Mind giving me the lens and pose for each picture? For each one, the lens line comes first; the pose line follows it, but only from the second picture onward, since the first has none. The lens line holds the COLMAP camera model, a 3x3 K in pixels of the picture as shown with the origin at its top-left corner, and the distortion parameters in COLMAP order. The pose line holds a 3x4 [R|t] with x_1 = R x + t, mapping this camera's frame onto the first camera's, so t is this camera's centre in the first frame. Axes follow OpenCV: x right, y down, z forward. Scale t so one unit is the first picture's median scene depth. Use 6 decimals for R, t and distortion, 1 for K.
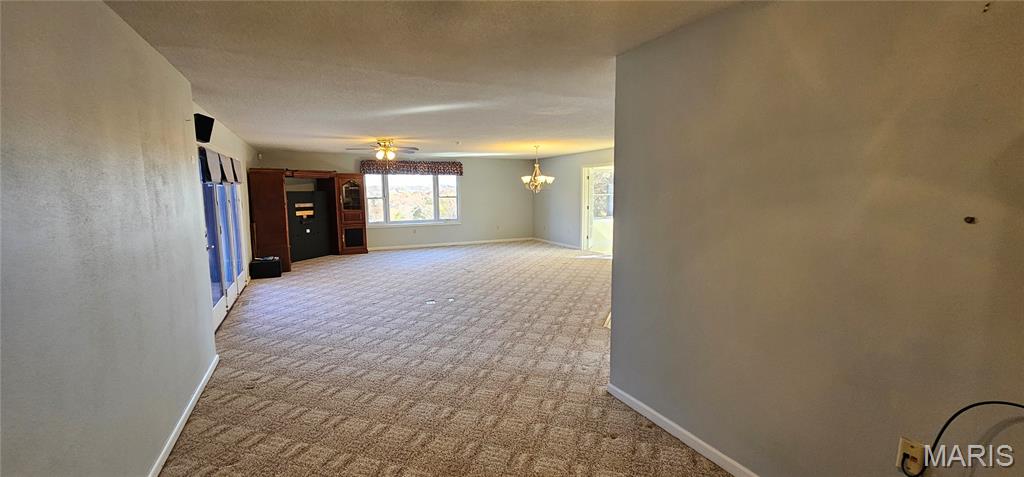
lens RADIAL K [[417.9, 0, 509.8], [0, 417.9, 241.2], [0, 0, 1]] dist [-0.001874, -0.000334]
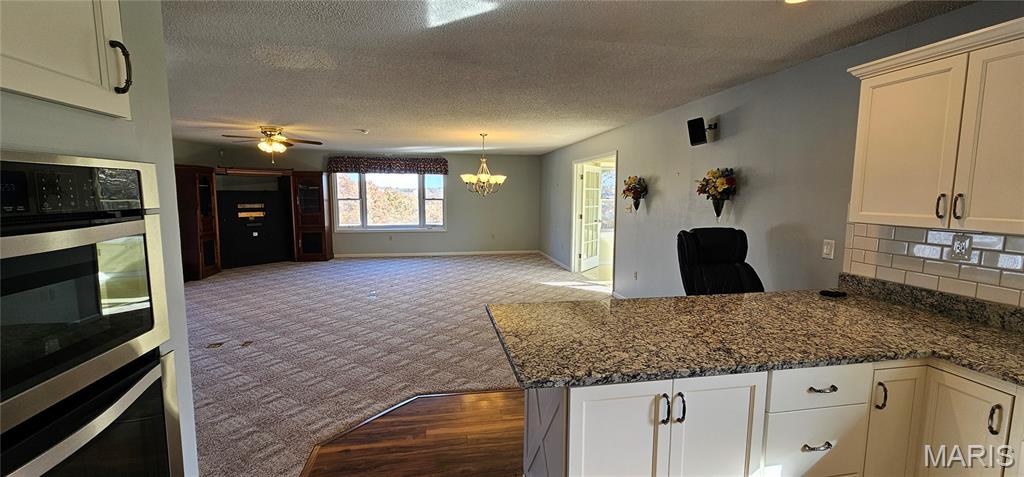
lens RADIAL K [[417.9, 0, 509.8], [0, 417.9, 241.2], [0, 0, 1]] dist [-0.001874, -0.000334]
pose [[0.964413, 0.043107, -0.260864, 0.263604], [-0.044290, 0.999018, 0.001346, -0.031693], [0.260666, 0.010255, 0.965375, 0.238788]]
